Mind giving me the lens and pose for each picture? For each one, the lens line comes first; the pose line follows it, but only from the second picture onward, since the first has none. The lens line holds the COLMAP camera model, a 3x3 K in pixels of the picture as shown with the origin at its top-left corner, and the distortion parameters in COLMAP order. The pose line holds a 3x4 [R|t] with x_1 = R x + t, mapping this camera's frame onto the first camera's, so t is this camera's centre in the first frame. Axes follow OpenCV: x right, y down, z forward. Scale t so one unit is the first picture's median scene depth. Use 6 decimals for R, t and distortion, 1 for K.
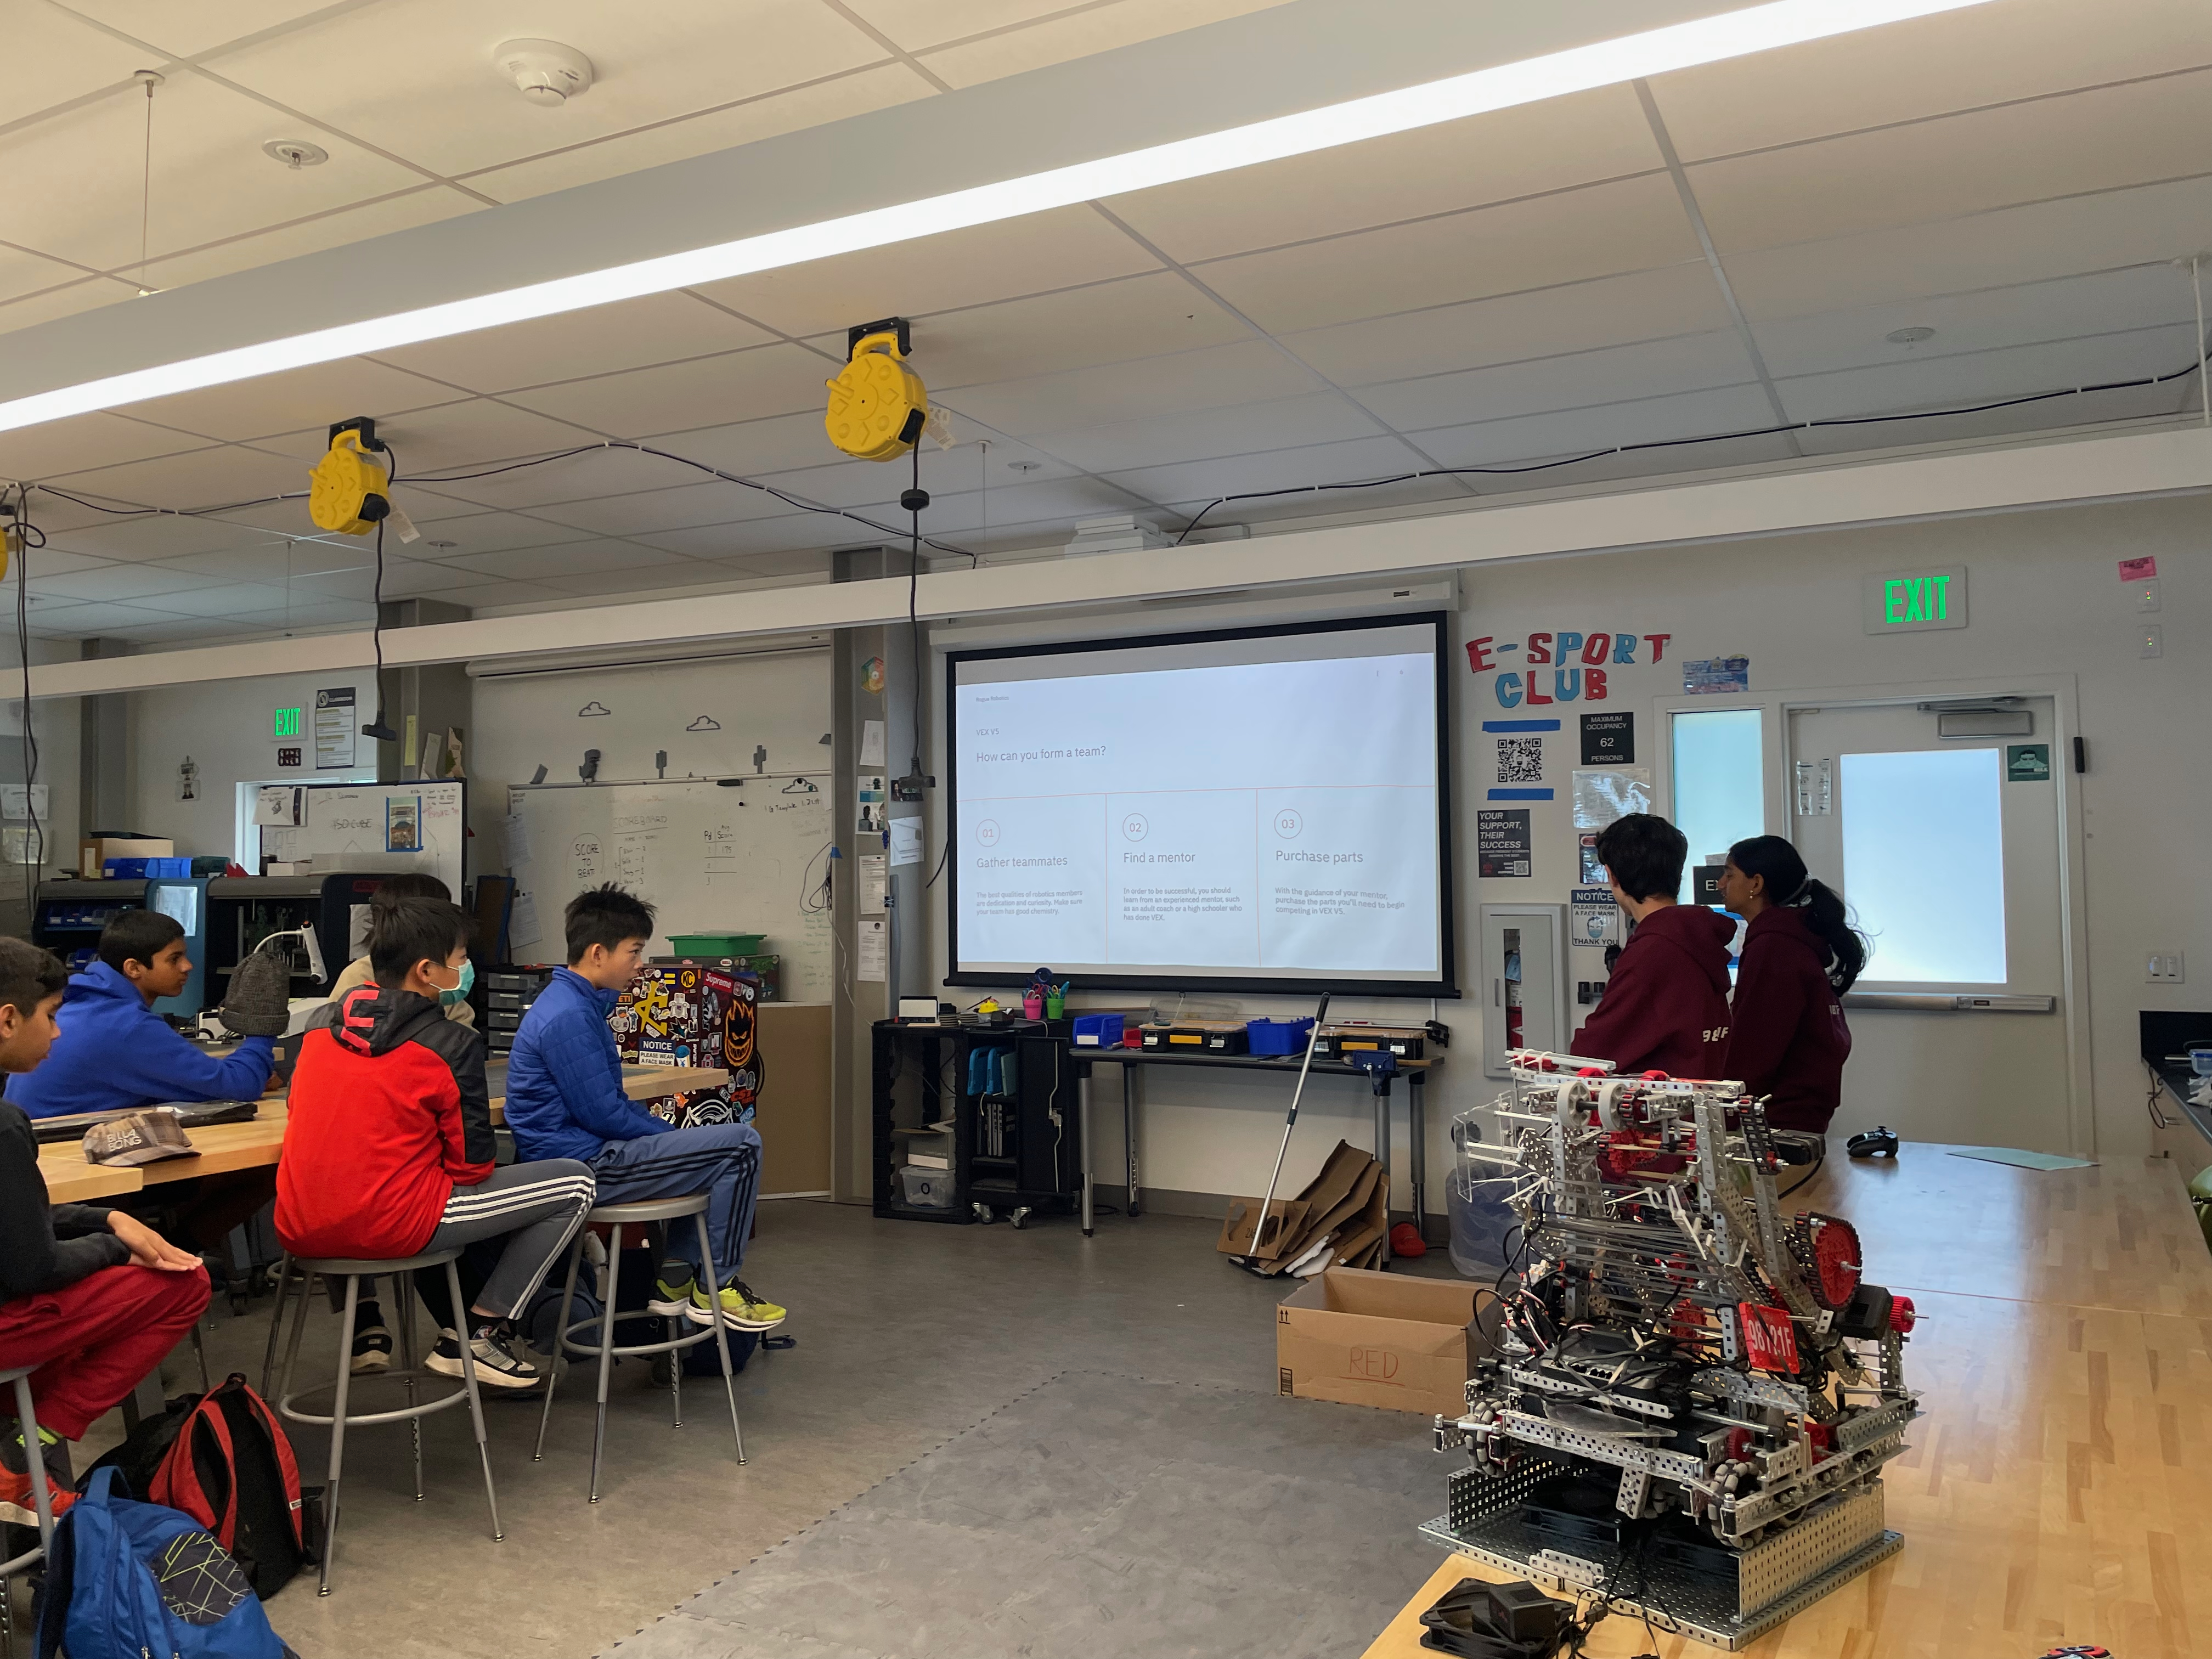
lens RADIAL K [[1660.3, 0, 1129.3], [0, 1660.3, 805.0], [0, 0, 1]] dist [0.086388, -0.117871]
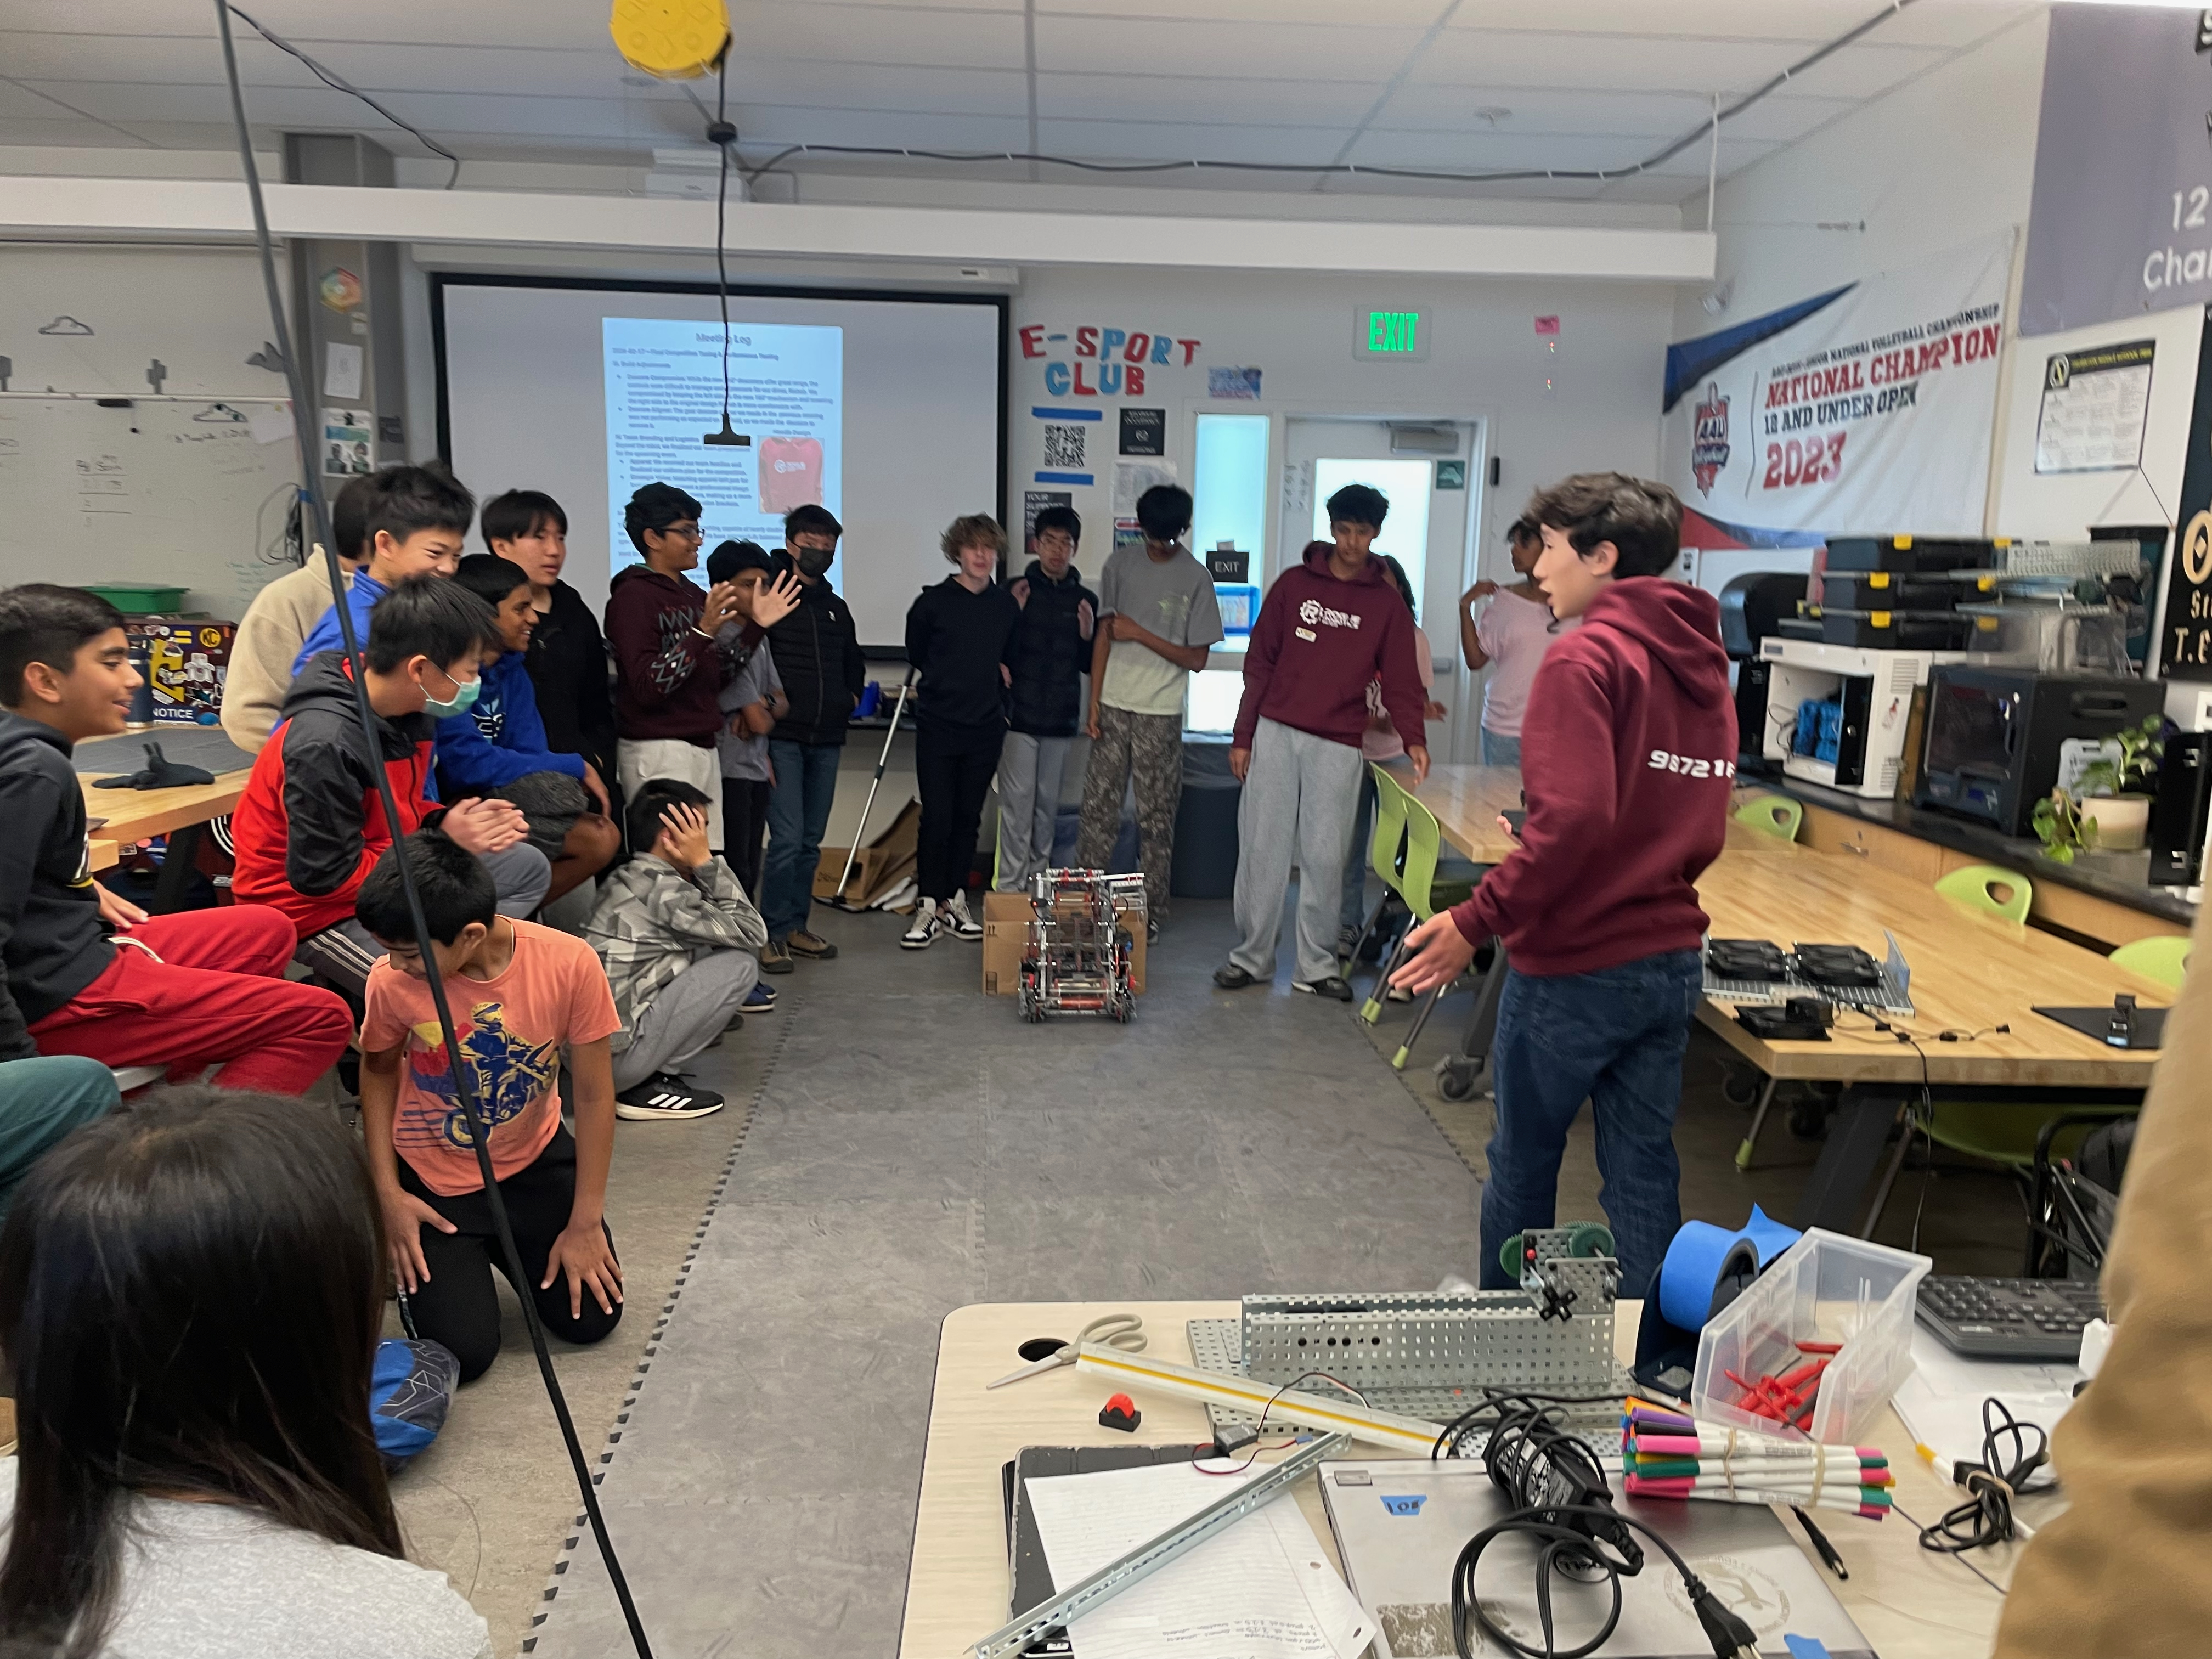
lens RADIAL K [[1660.3, 0, 1125.0], [0, 1660.3, 841.3], [0, 0, 1]] dist [0.086388, -0.117871]
pose [[0.869331, -0.051943, 0.491493, -0.291275], [-0.055156, 0.978054, 0.200921, 0.004906], [-0.491143, -0.201775, 0.847387, -0.006967]]
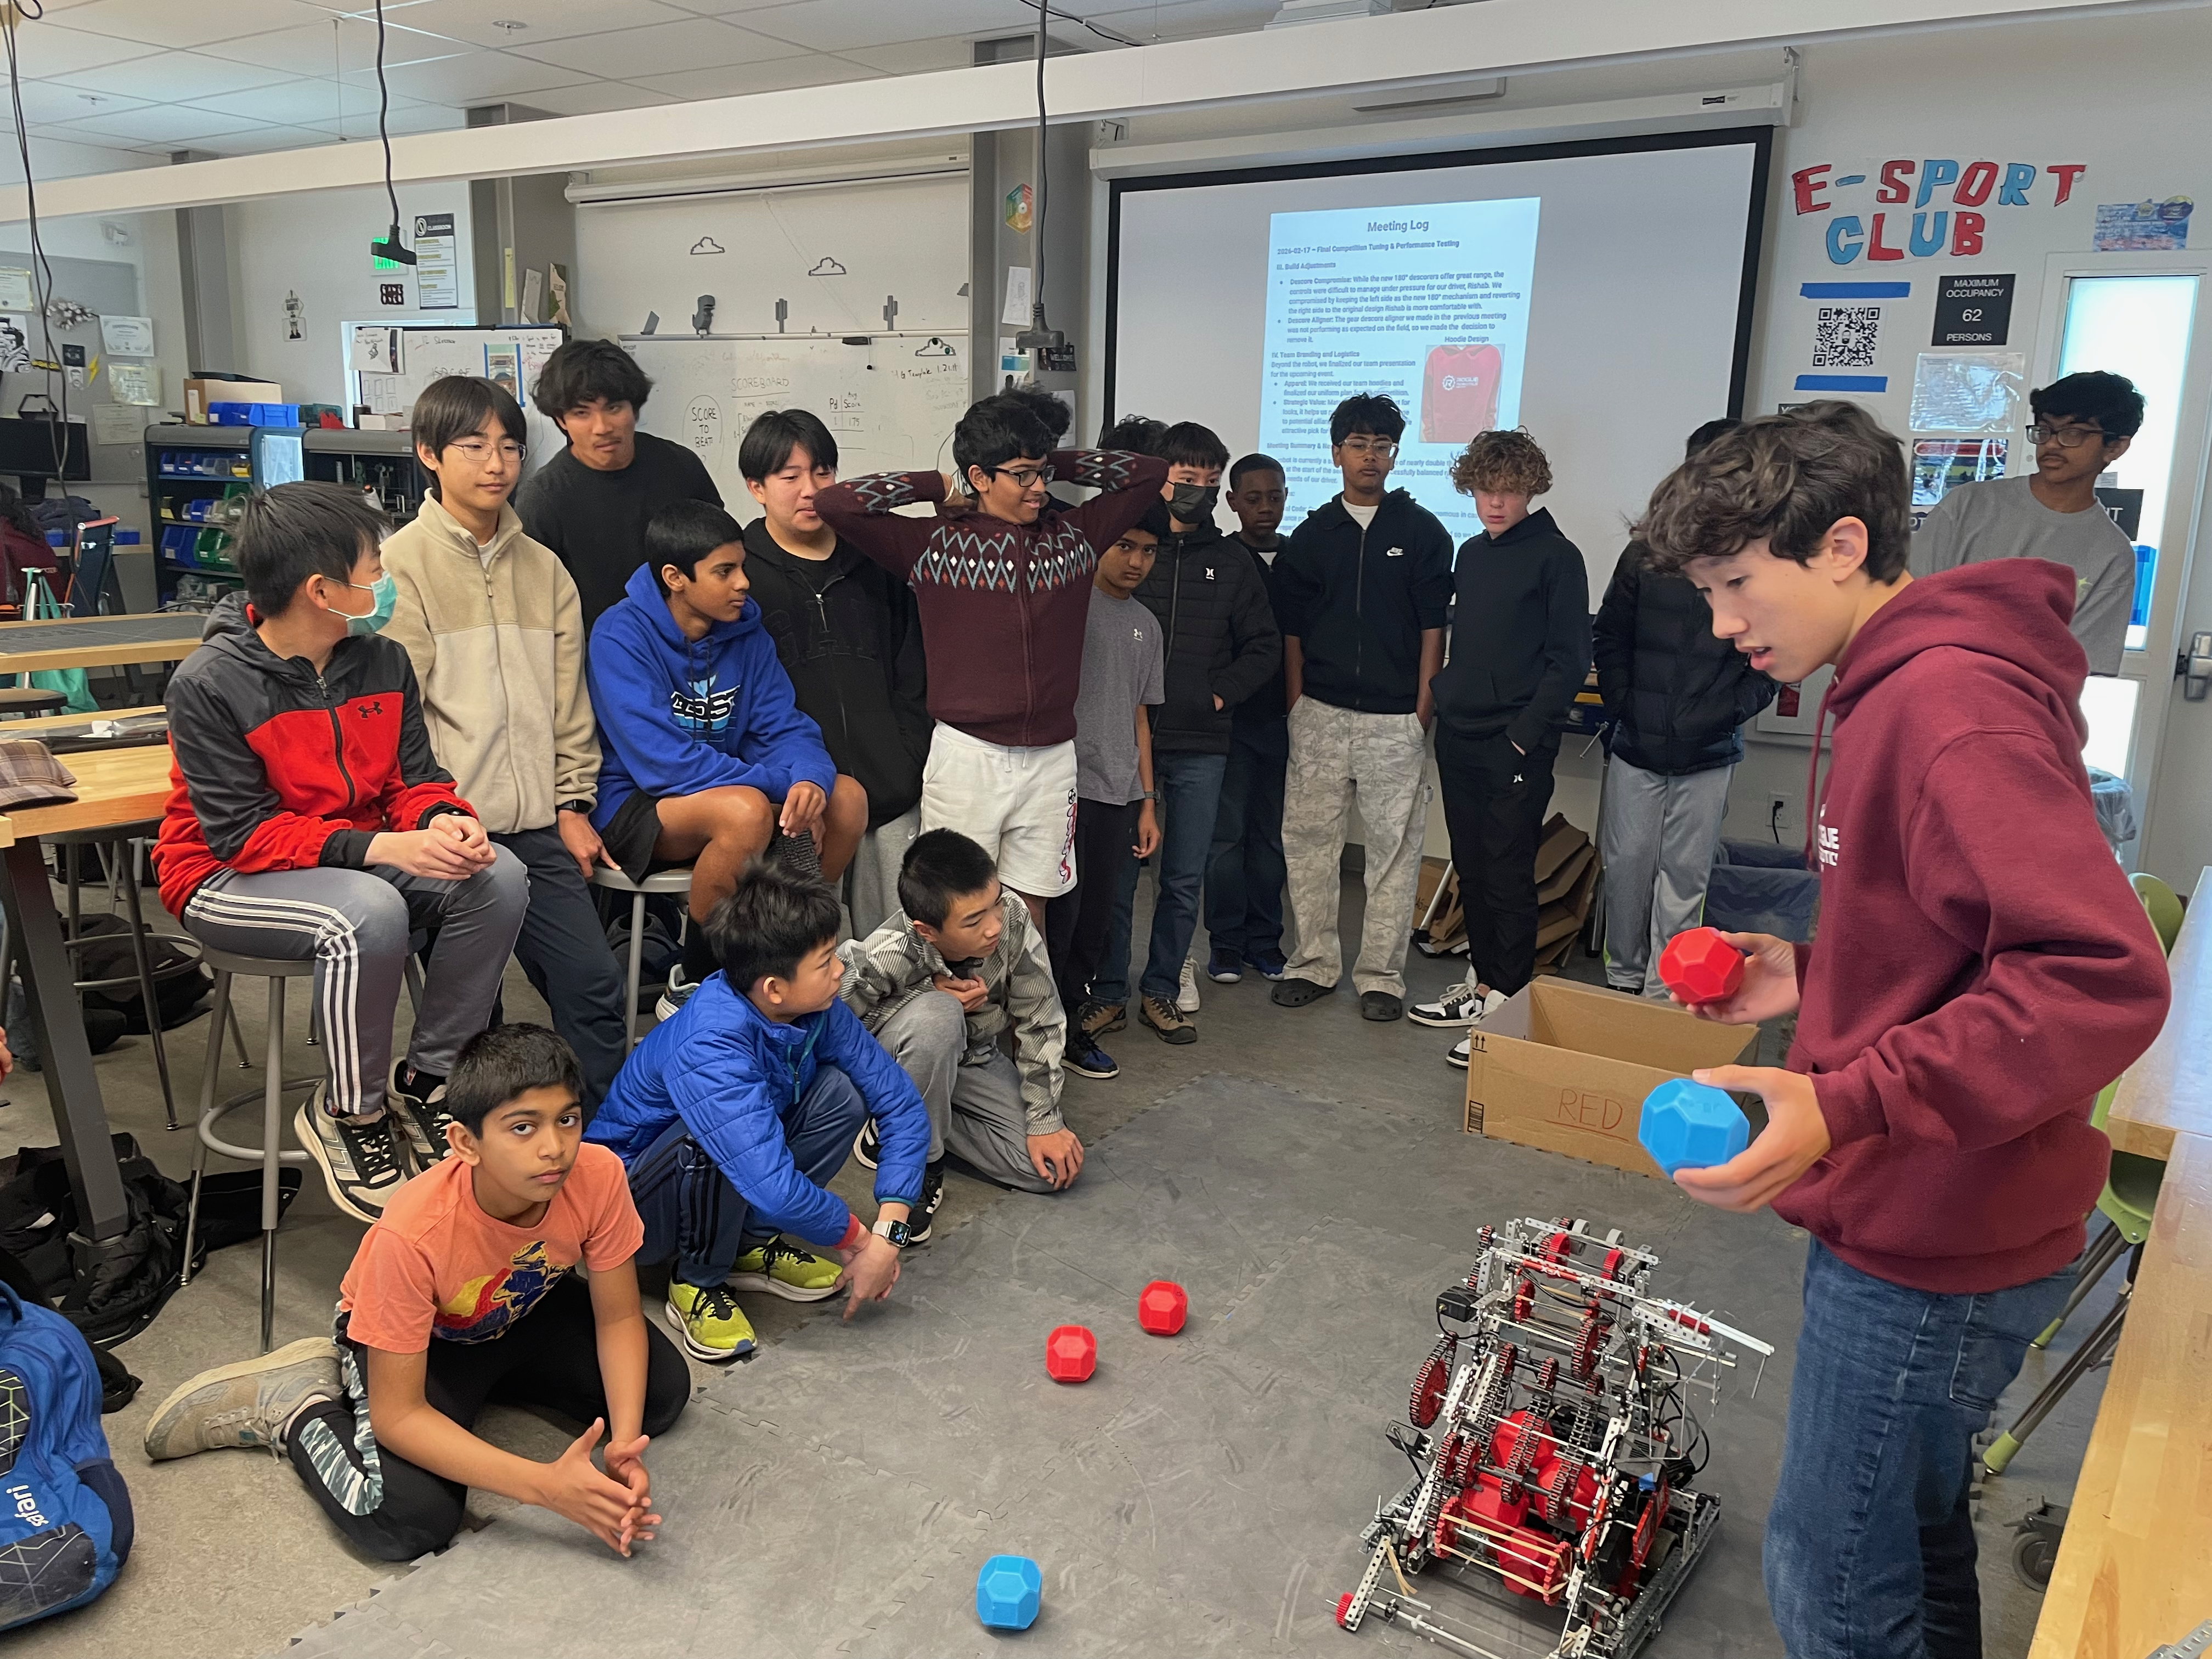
lens RADIAL K [[1660.3, 0, 1110.7], [0, 1660.3, 810.2], [0, 0, 1]] dist [0.086388, -0.117871]
pose [[0.992185, 0.062365, -0.108074, -0.002955], [-0.033737, 0.967957, 0.248840, 0.002228], [0.120130, -0.243249, 0.962496, 0.166972]]
